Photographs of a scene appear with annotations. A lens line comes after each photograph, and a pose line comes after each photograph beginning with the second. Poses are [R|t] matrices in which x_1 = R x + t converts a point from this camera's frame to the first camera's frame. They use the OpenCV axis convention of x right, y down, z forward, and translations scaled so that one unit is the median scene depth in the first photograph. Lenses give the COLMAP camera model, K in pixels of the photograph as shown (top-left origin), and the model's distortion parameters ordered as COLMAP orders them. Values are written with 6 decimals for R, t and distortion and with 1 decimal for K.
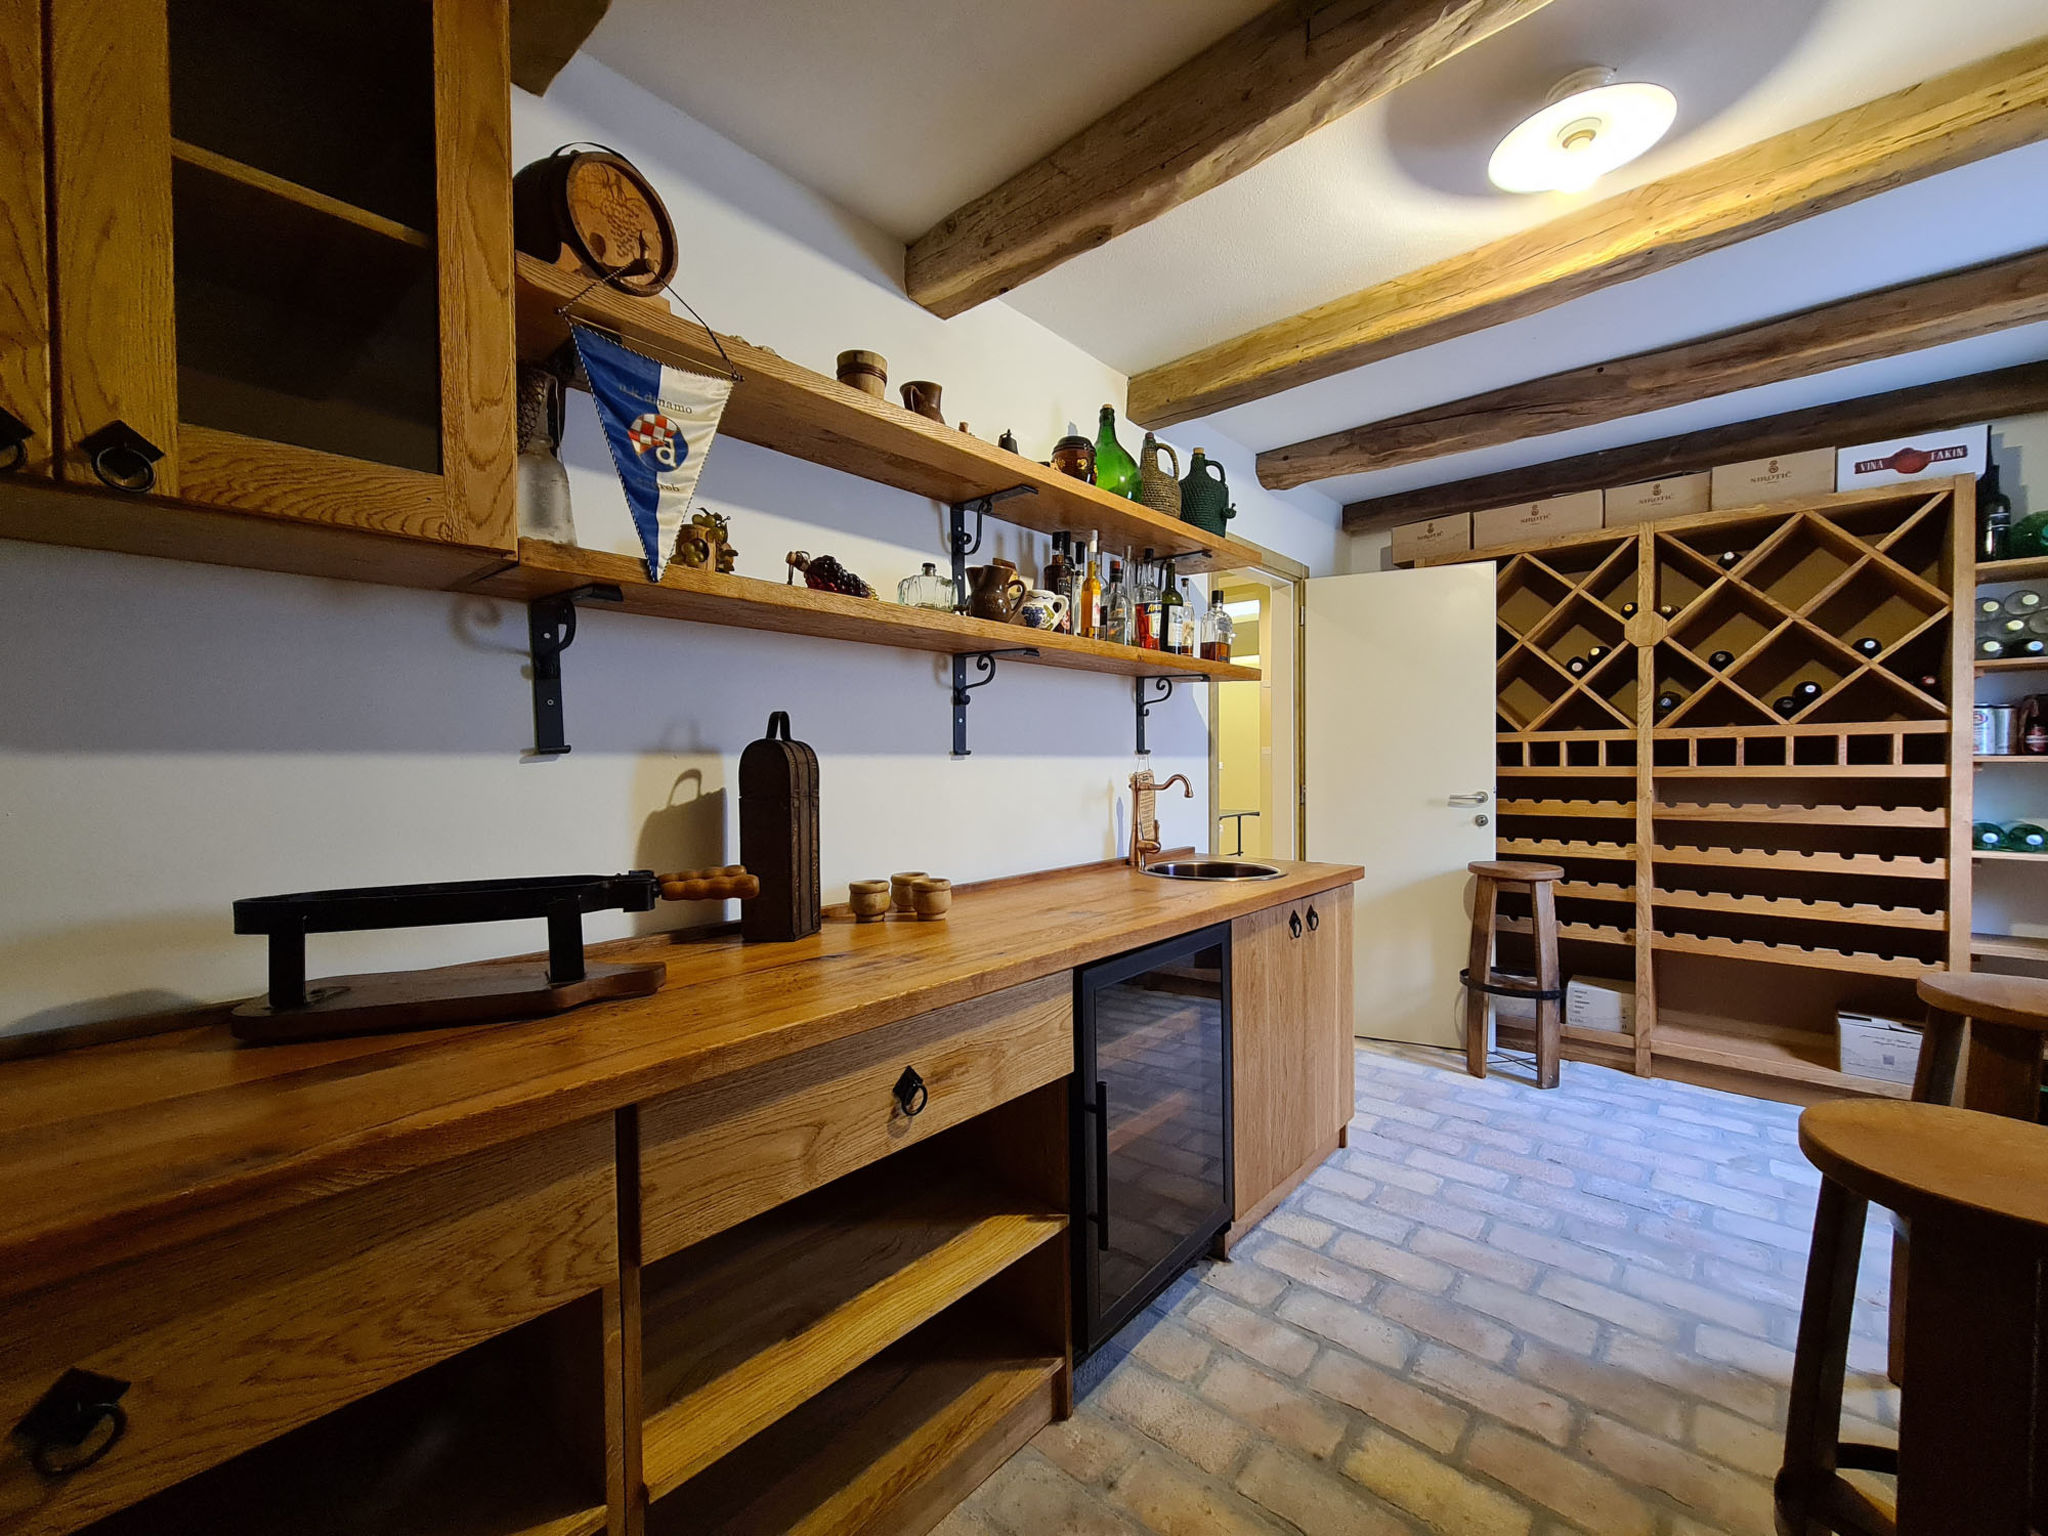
lens RADIAL K [[834.2, 0, 1030.9], [0, 834.2, 769.9], [0, 0, 1]] dist [-0.000464, 0.000641]
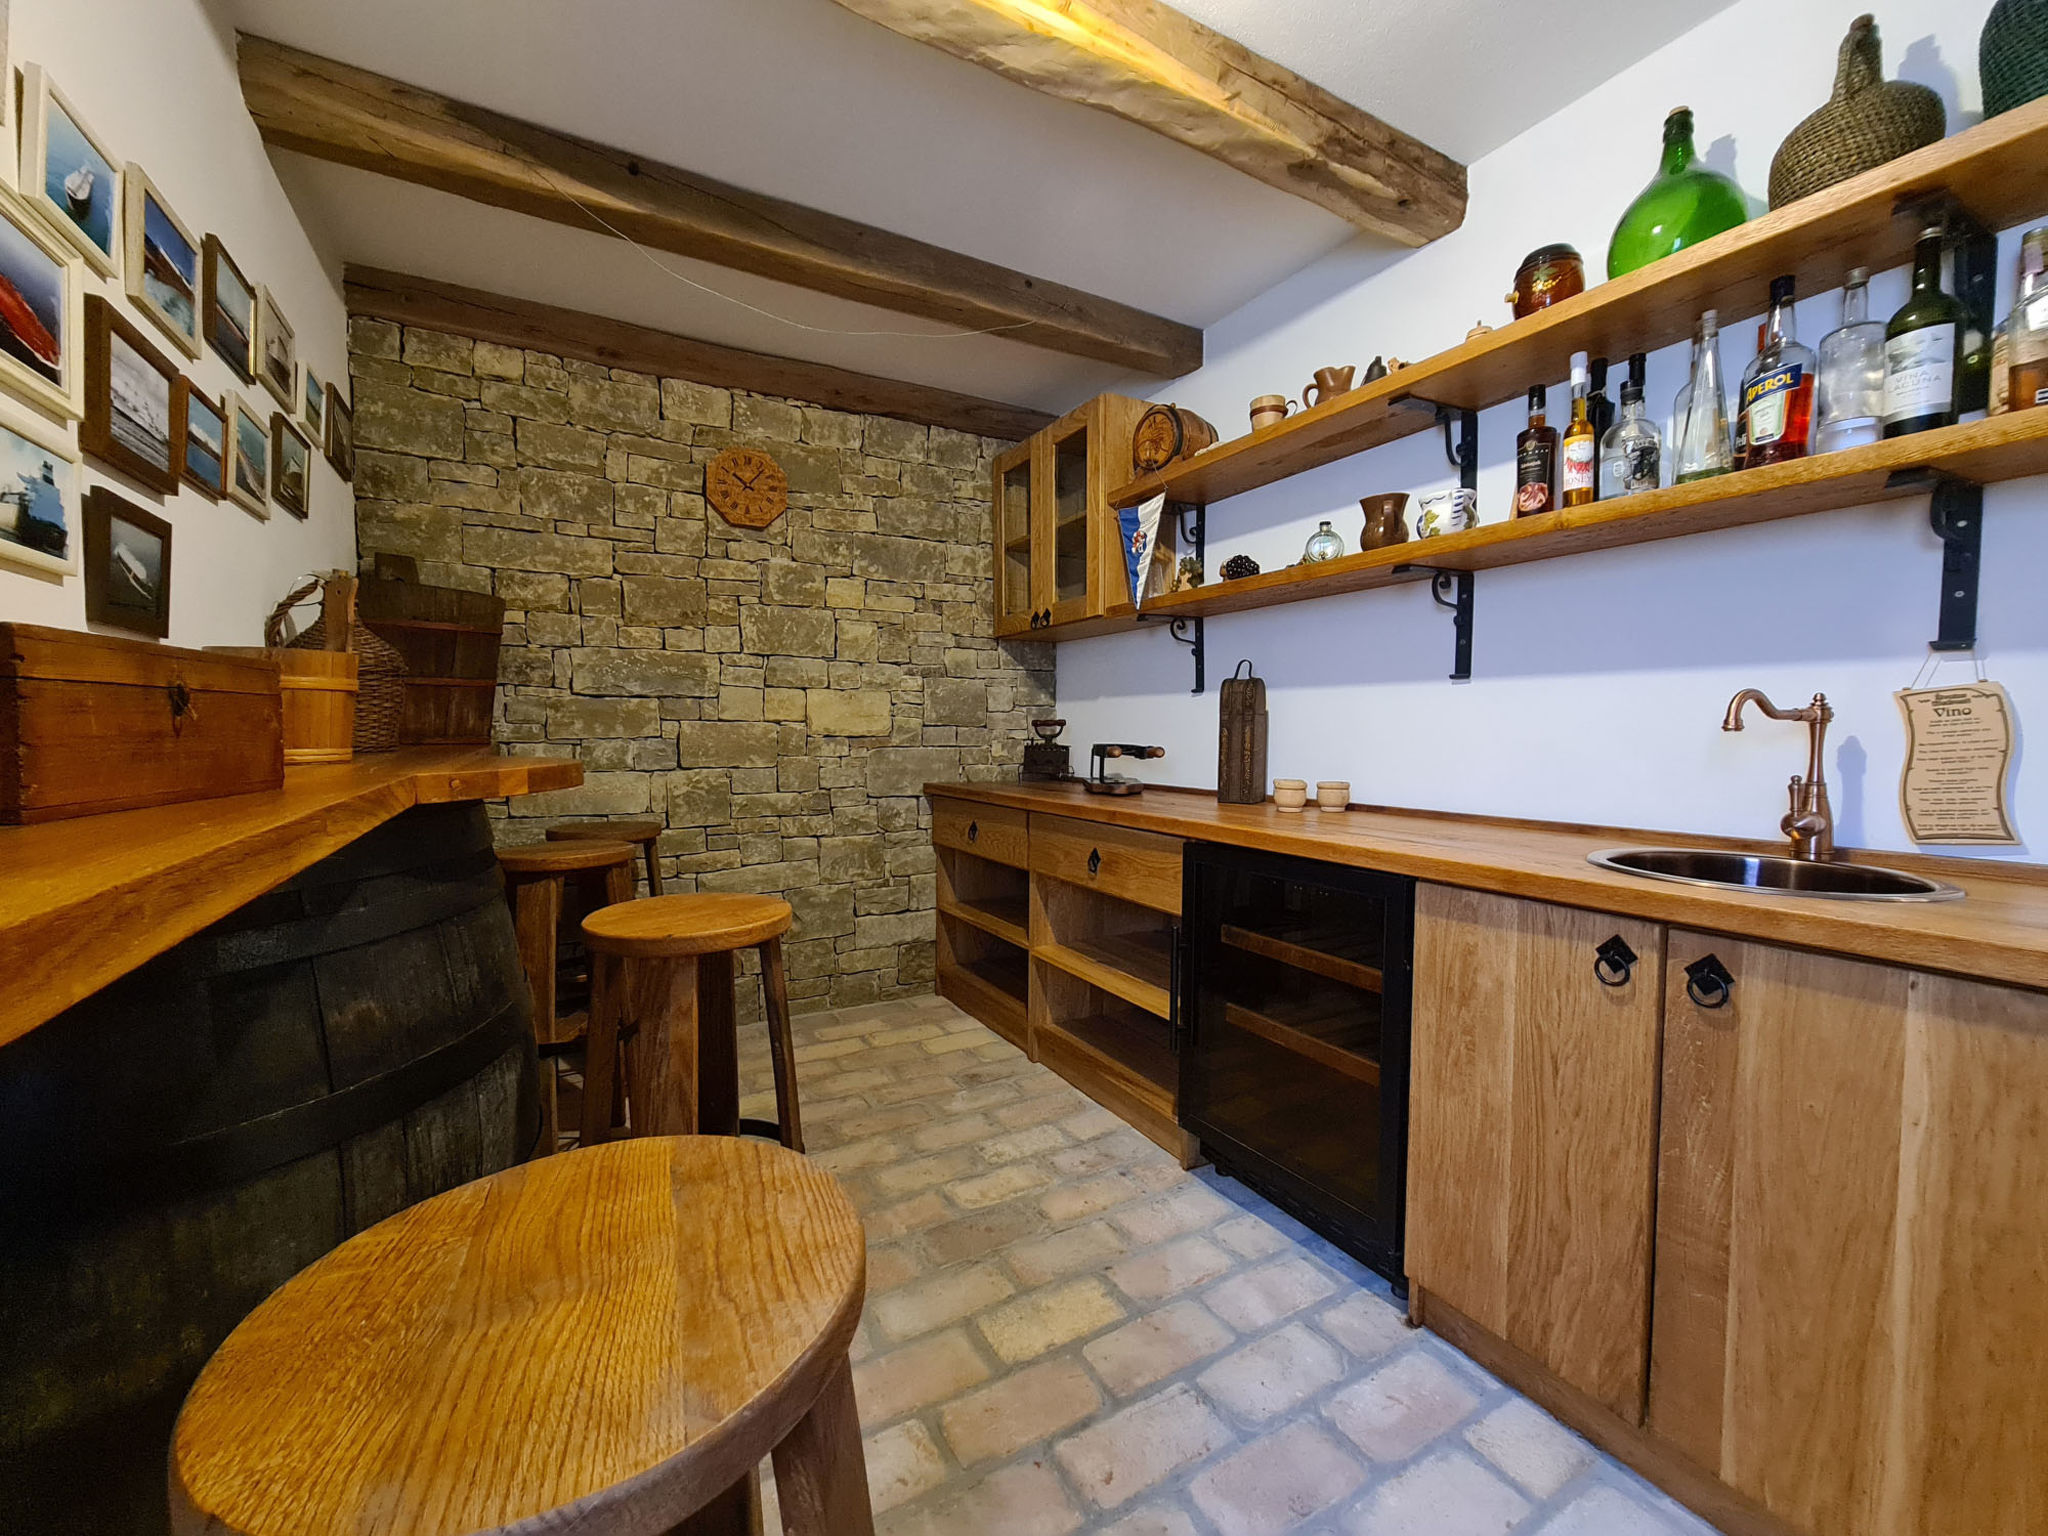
lens RADIAL K [[834.2, 0, 1035.0], [0, 834.2, 769.9], [0, 0, 1]] dist [-0.000464, 0.000641]
pose [[-0.323654, 0.050875, -0.944807, 1.405775], [-0.011293, 0.998275, 0.057623, 0.051817], [0.946108, 0.029320, -0.322521, 1.218339]]
